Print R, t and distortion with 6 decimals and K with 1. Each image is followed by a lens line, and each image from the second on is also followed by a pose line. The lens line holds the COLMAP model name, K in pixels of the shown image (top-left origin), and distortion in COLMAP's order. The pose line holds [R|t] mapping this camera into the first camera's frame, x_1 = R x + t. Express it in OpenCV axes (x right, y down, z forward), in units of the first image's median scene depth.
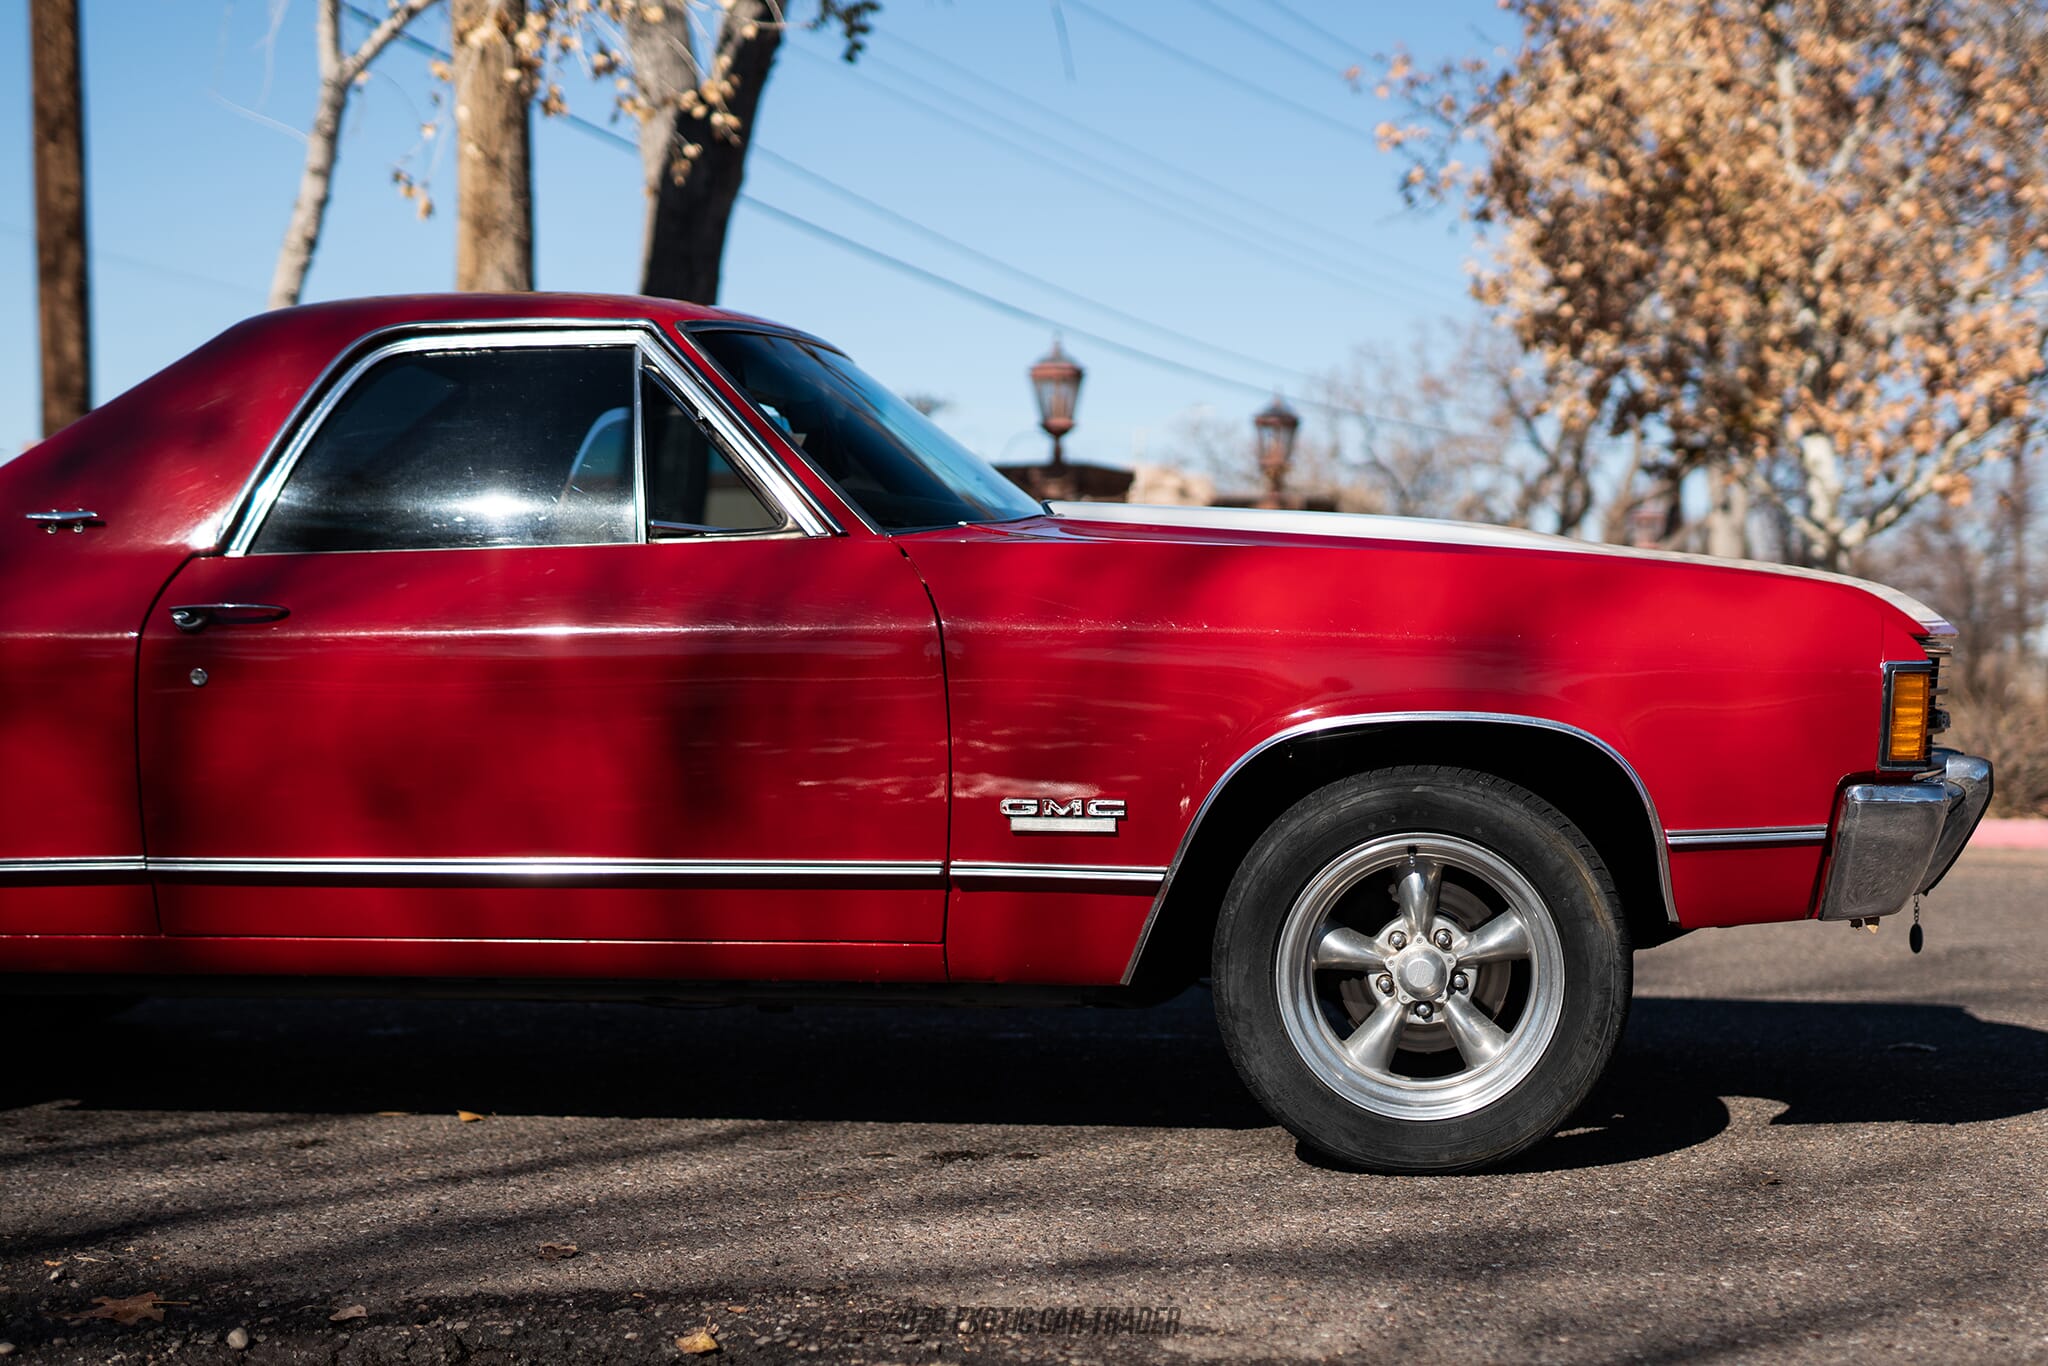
lens RADIAL K [[3333.8, 0, 1024.3], [0, 3333.8, 781.3], [0, 0, 1]] dist [-0.000579, -0.217233]
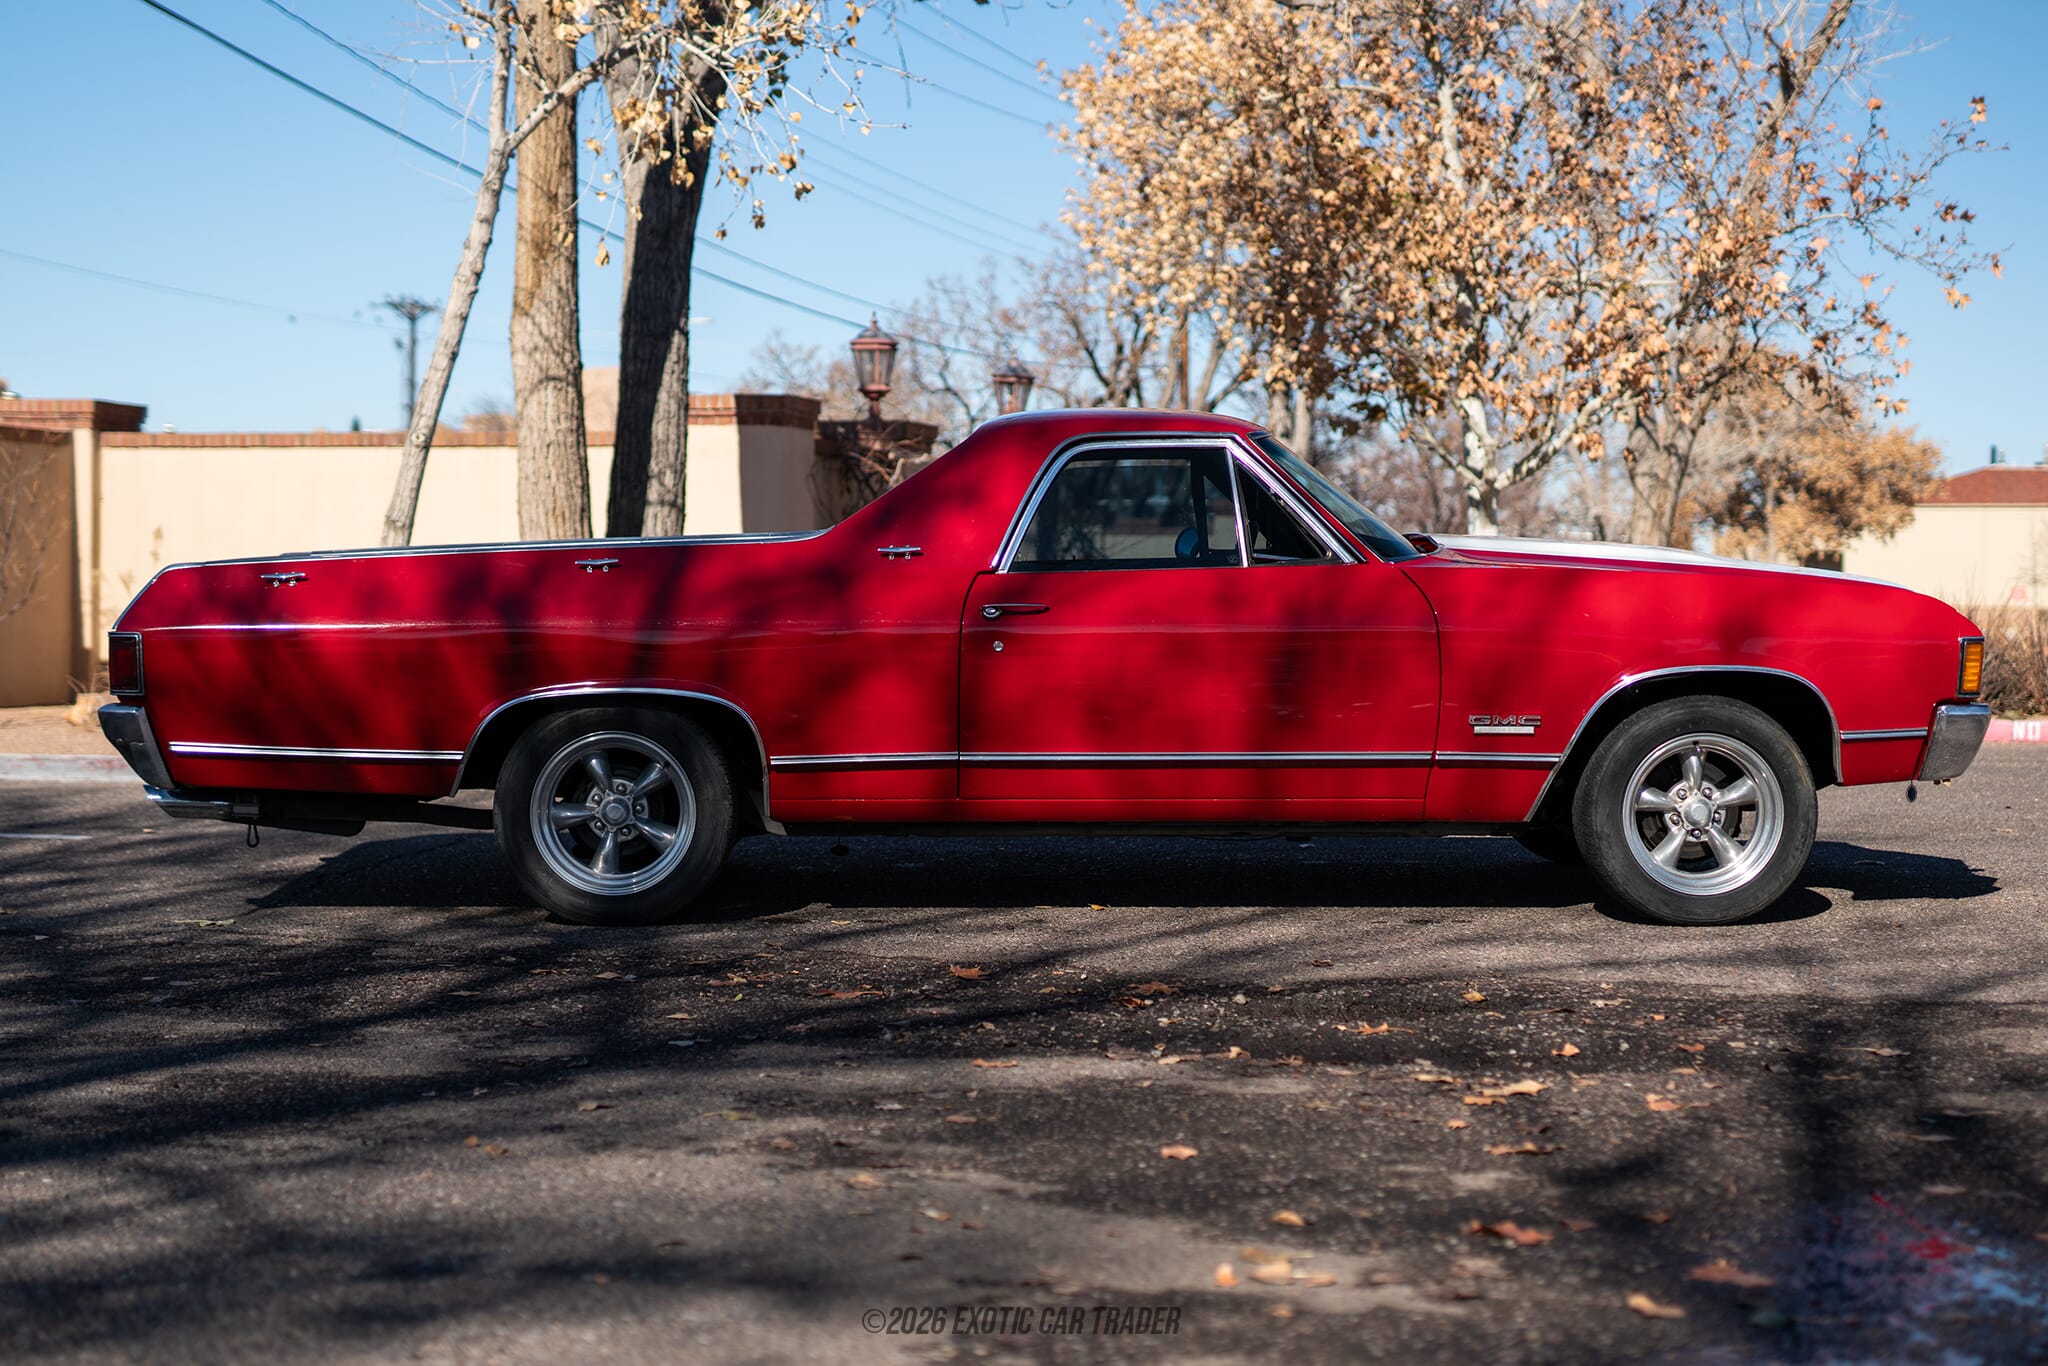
lens RADIAL K [[2955.4, 0, 1119.0], [0, 2955.4, 680.2], [0, 0, 1]] dist [0.001138, -0.004504]
pose [[0.990827, -0.003337, 0.135093, -0.360667], [0.003494, 0.999993, -0.000928, -0.011252], [-0.135089, 0.001391, 0.990833, -0.466464]]
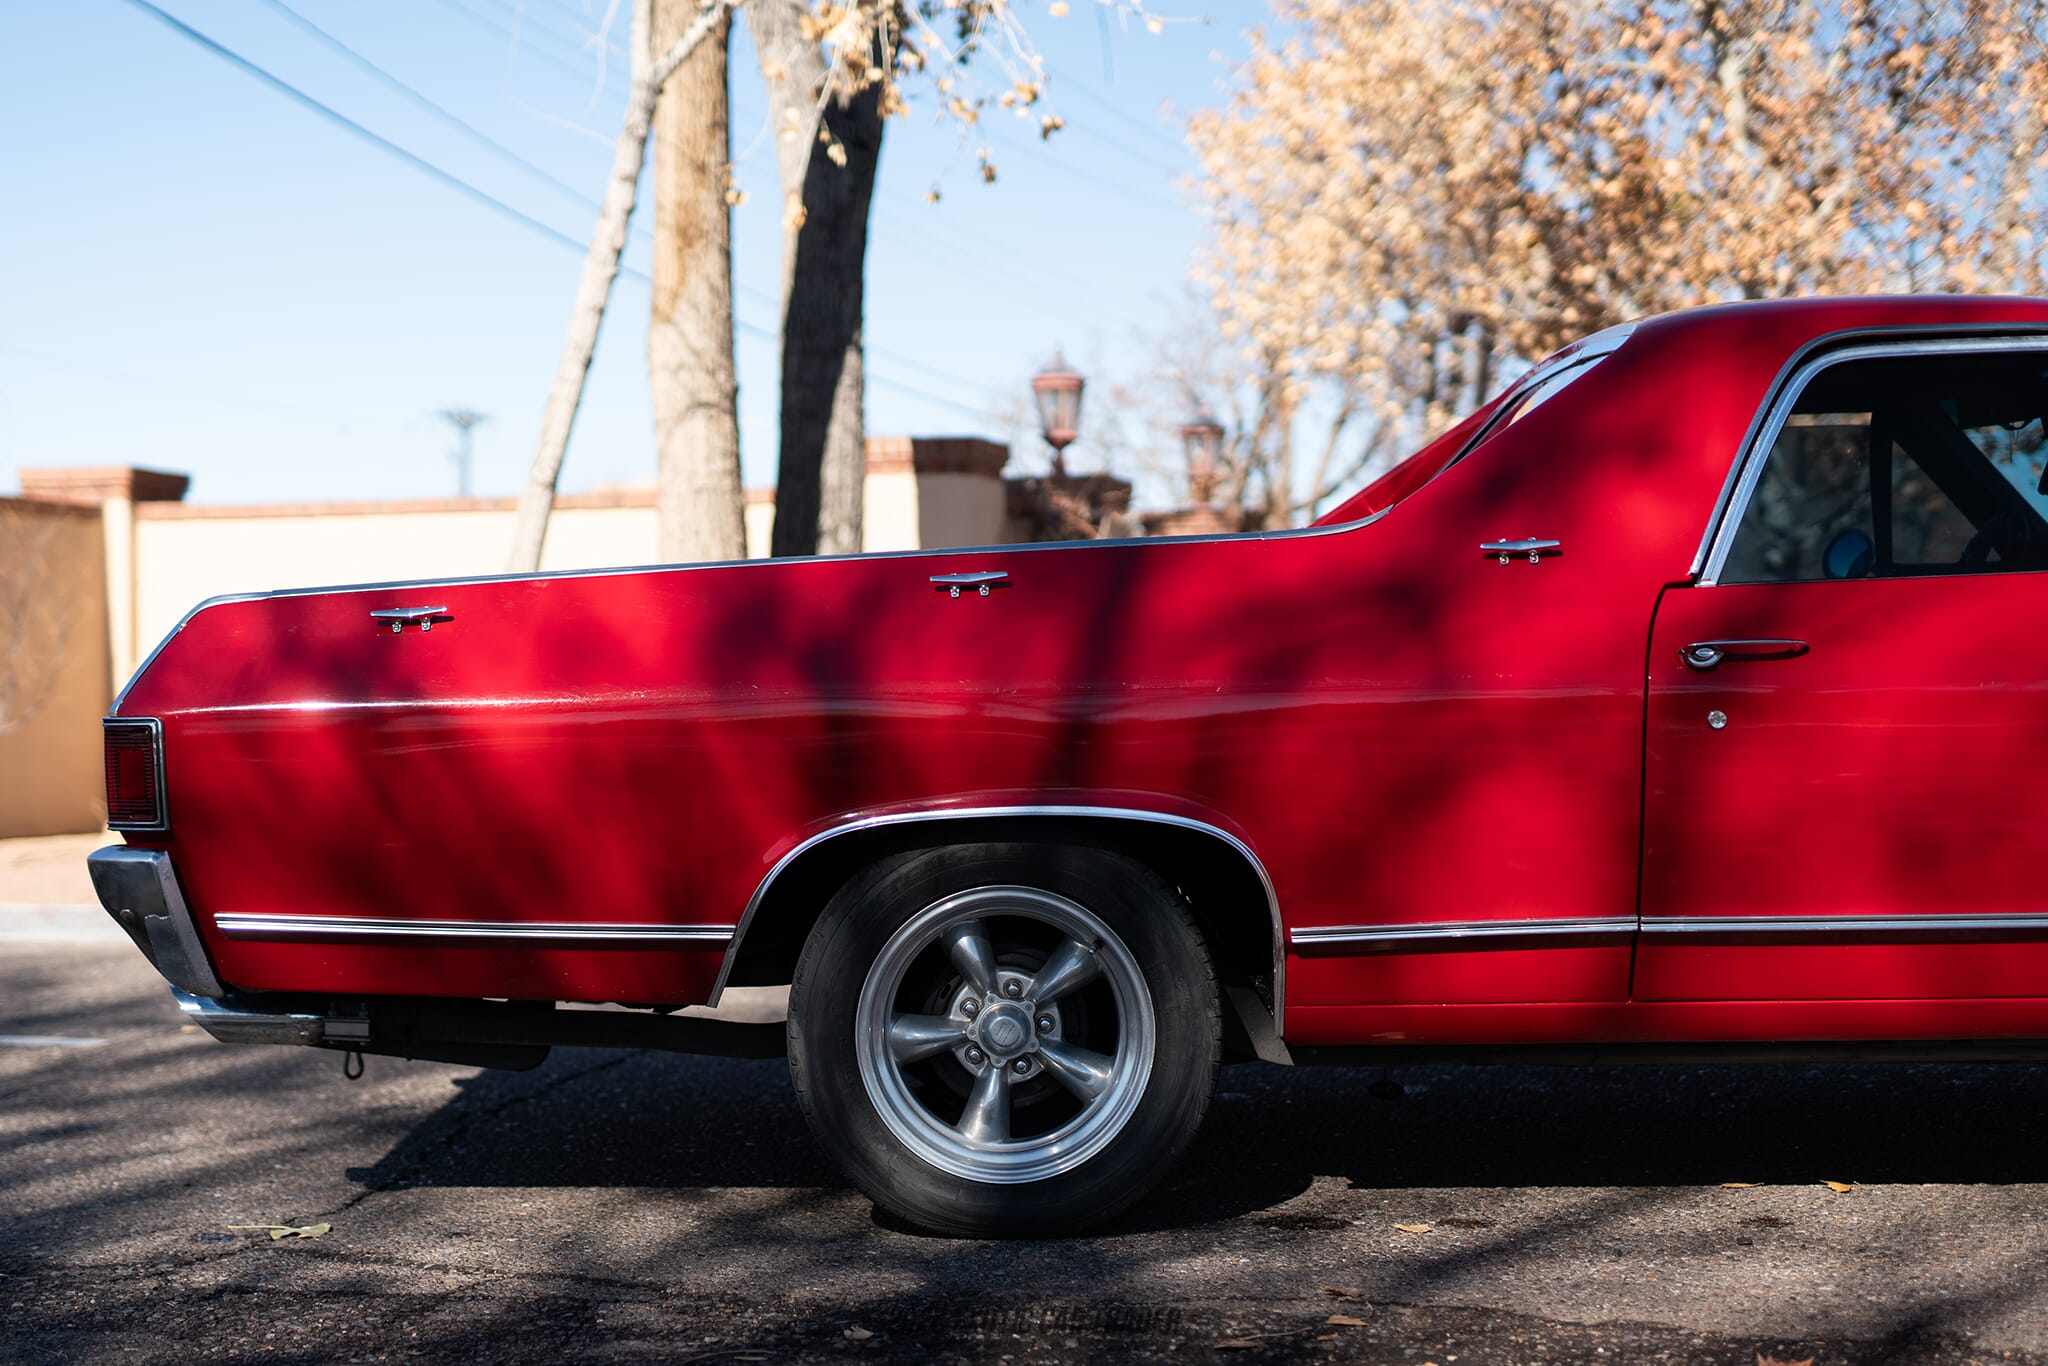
lens RADIAL K [[3380.3, 0, 1024.1], [0, 3380.3, 810.8], [0, 0, 1]] dist [-0.007495, -0.034629]
pose [[0.998247, -0.017144, 0.056640, -0.453823], [0.016927, 0.999847, 0.004315, -0.012322], [-0.056706, -0.003349, 0.998385, 0.079521]]
